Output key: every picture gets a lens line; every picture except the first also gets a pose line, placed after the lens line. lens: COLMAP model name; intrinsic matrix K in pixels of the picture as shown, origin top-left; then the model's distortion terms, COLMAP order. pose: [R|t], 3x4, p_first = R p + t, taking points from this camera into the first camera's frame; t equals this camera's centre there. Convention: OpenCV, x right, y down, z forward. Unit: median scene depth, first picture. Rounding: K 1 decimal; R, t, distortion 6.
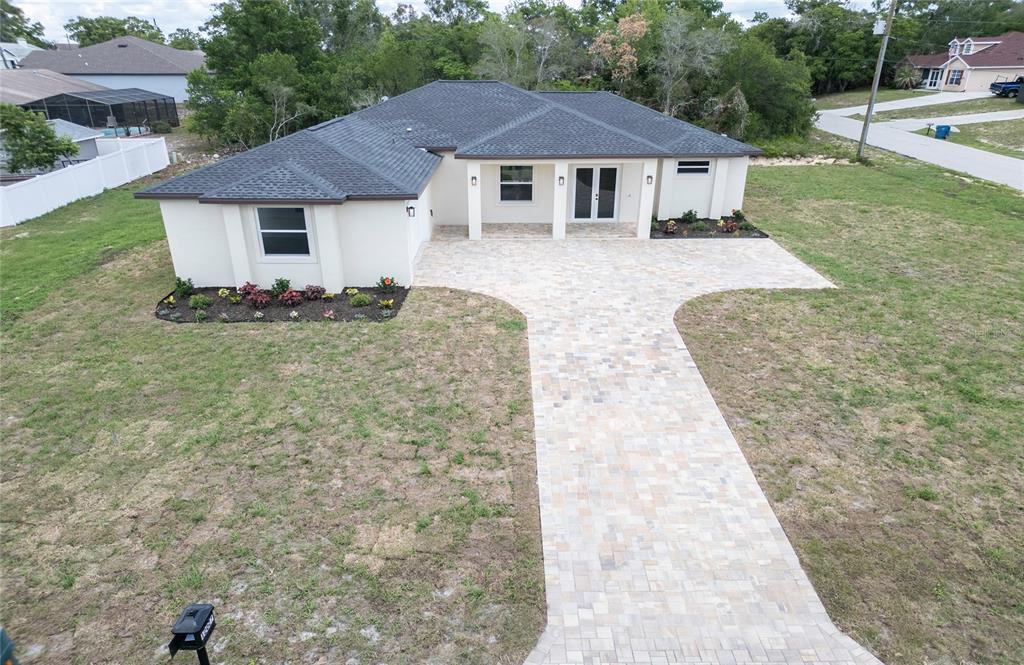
lens RADIAL K [[730.4, 0, 512.0], [0, 730.4, 332.5], [0, 0, 1]] dist [0.069040, -0.083156]
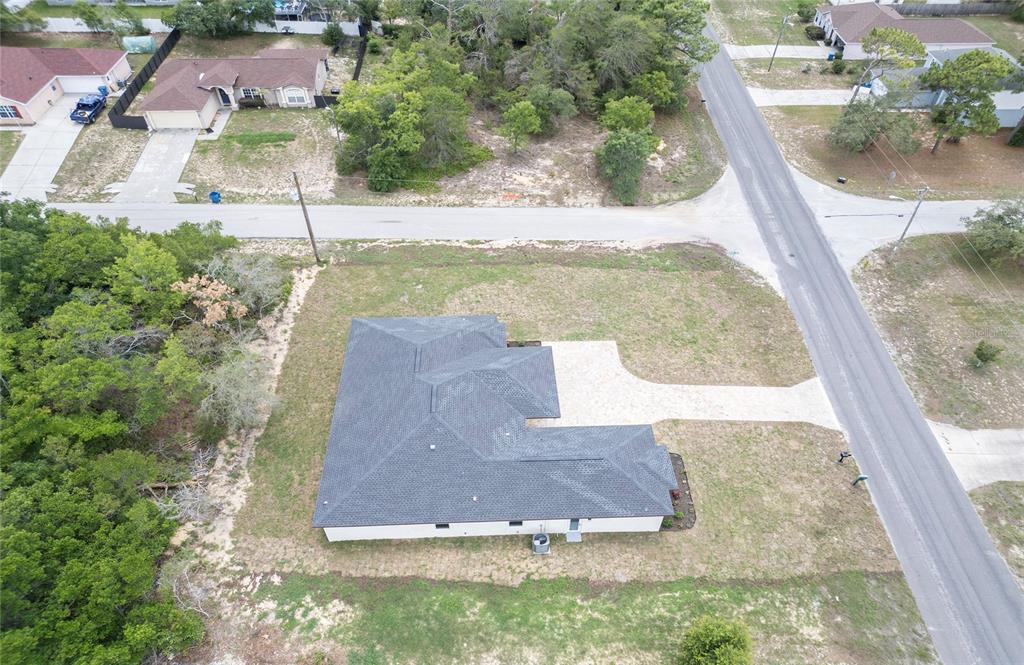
lens RADIAL K [[744.5, 0, 516.1], [0, 744.5, 398.5], [0, 0, 1]] dist [0.060543, -0.062903]
pose [[-0.034401, -0.681859, 0.730674, -2.323377], [0.345854, 0.677812, 0.648812, -2.478542], [-0.937658, 0.275026, 0.212507, 1.070882]]
